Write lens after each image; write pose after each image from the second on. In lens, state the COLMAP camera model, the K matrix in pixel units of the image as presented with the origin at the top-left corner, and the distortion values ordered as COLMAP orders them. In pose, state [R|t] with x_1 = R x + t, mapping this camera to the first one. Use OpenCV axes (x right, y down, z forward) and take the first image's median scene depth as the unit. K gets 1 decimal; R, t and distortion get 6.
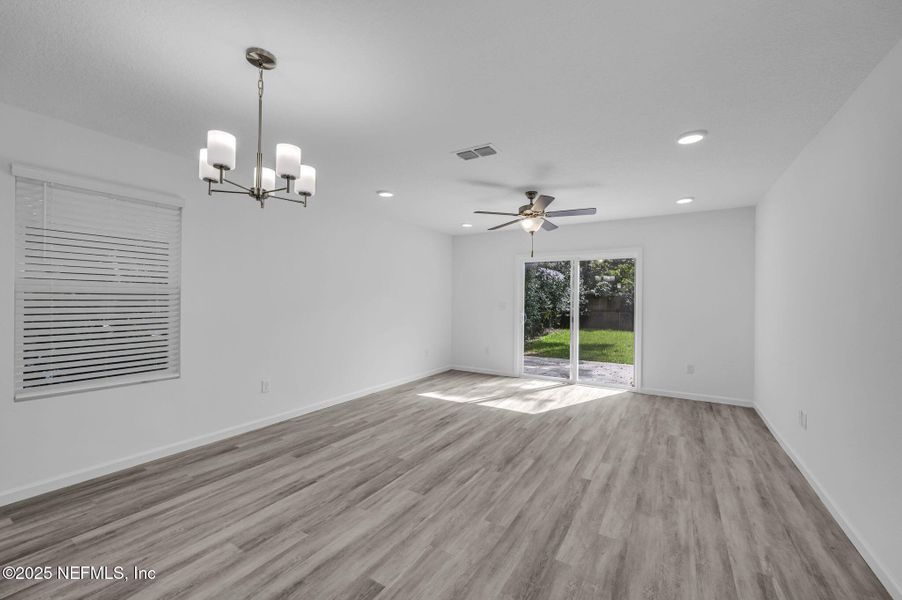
lens RADIAL K [[356.4, 0, 451.2], [0, 356.4, 298.8], [0, 0, 1]] dist [0.002400, 0.000186]
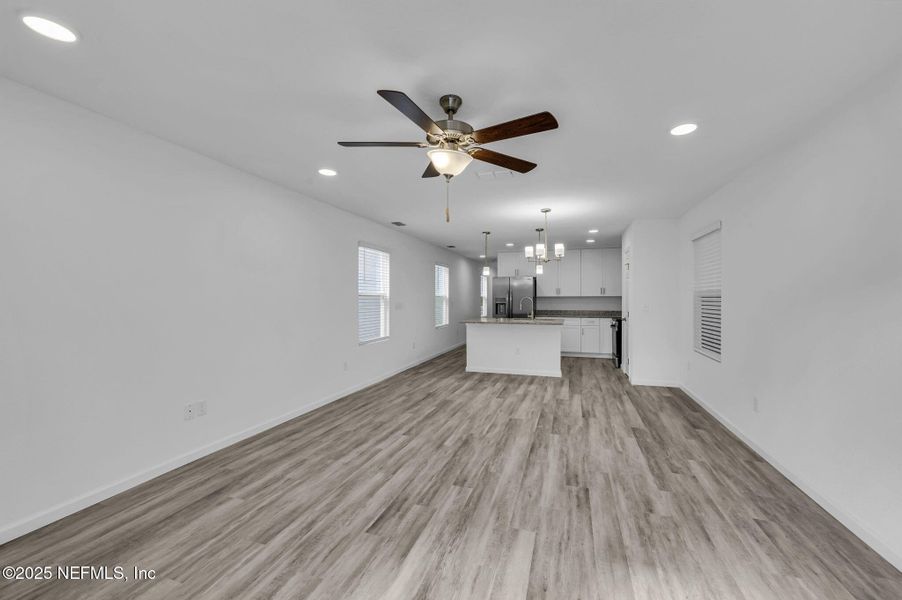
lens RADIAL K [[356.4, 0, 450.5], [0, 356.4, 298.3], [0, 0, 1]] dist [0.002400, 0.000186]
pose [[-0.972422, -0.007331, -0.233113, 0.453665], [-0.007053, 0.999973, -0.002029, 0.005188], [0.233121, -0.000329, -0.972448, 1.991665]]
